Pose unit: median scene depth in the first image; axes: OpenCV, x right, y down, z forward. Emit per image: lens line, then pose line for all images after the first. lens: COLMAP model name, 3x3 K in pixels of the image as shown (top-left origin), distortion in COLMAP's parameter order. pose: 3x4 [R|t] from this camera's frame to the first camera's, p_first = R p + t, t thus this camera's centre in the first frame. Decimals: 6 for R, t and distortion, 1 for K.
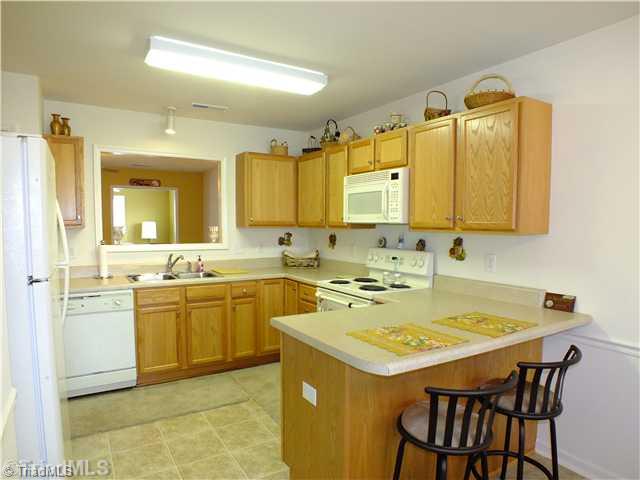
lens RADIAL K [[410.8, 0, 321.6], [0, 410.8, 250.6], [0, 0, 1]] dist [-0.040142, 0.000622]
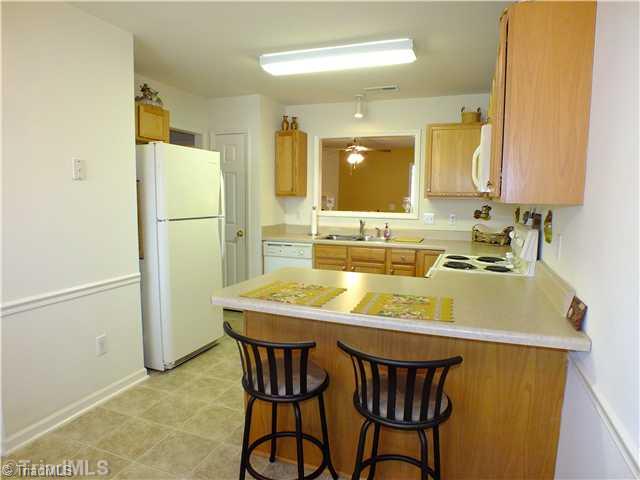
lens RADIAL K [[416.7, 0, 322.6], [0, 416.7, 242.4], [0, 0, 1]] dist [-0.042910, -0.000749]
pose [[0.615768, 0.090944, -0.782662, 0.527978], [-0.062971, 0.995819, 0.066169, 0.000093], [0.785407, 0.008540, 0.618920, 0.173187]]
